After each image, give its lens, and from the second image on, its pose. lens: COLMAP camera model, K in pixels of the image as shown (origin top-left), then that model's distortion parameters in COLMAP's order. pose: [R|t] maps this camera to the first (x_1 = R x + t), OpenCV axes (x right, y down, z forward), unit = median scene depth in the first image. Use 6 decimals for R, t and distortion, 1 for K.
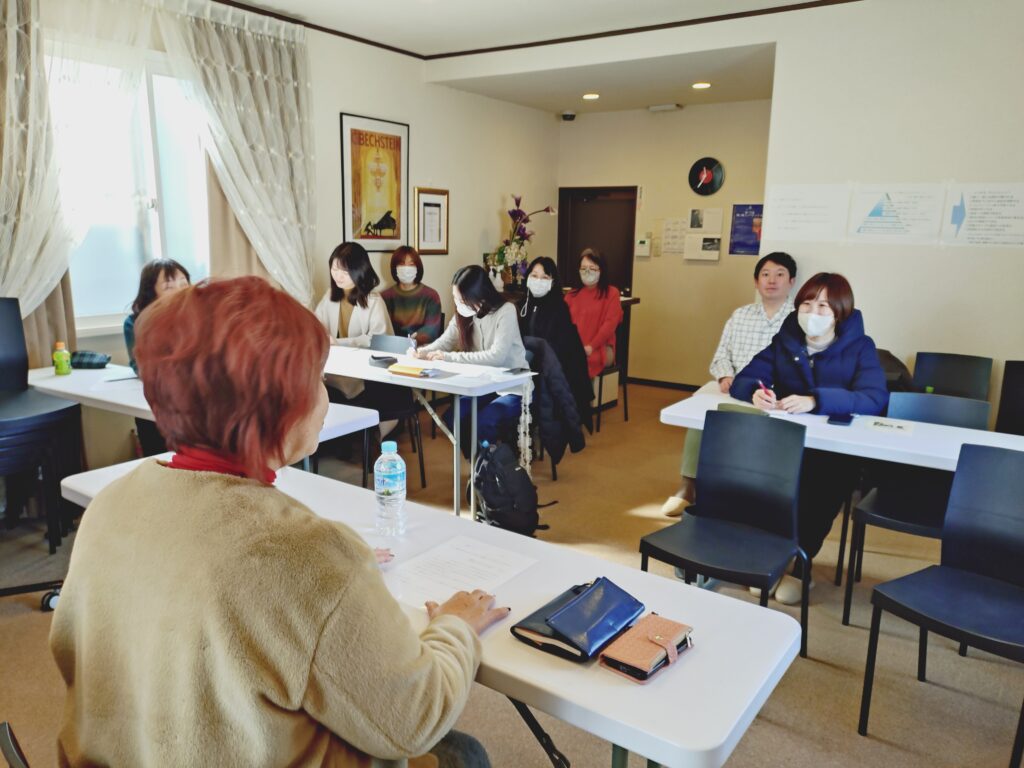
lens RADIAL K [[772.0, 0, 512.0], [0, 772.0, 384.0], [0, 0, 1]] dist [0.077143, -0.115325]
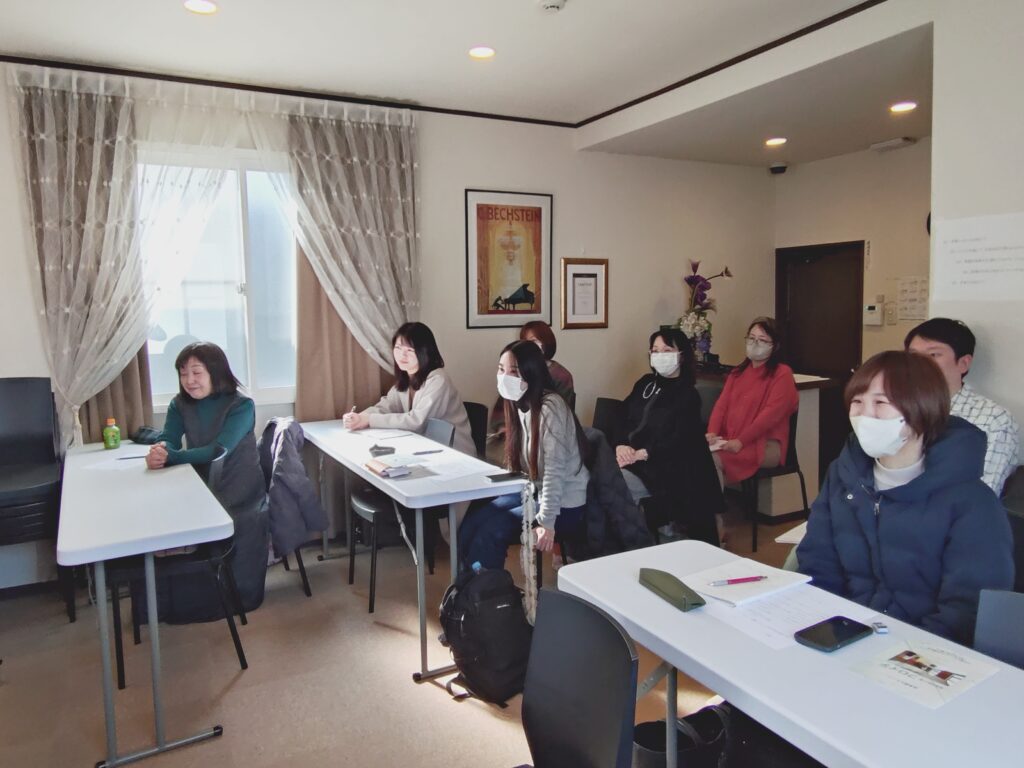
lens RADIAL K [[722.8, 0, 511.5], [0, 722.8, 354.2], [0, 0, 1]] dist [0.002680, -0.003227]
pose [[0.888948, -0.002443, -0.458002, 0.233161], [-0.056228, 0.991839, -0.114426, -0.037816], [0.454544, 0.127471, 0.881556, 0.232543]]
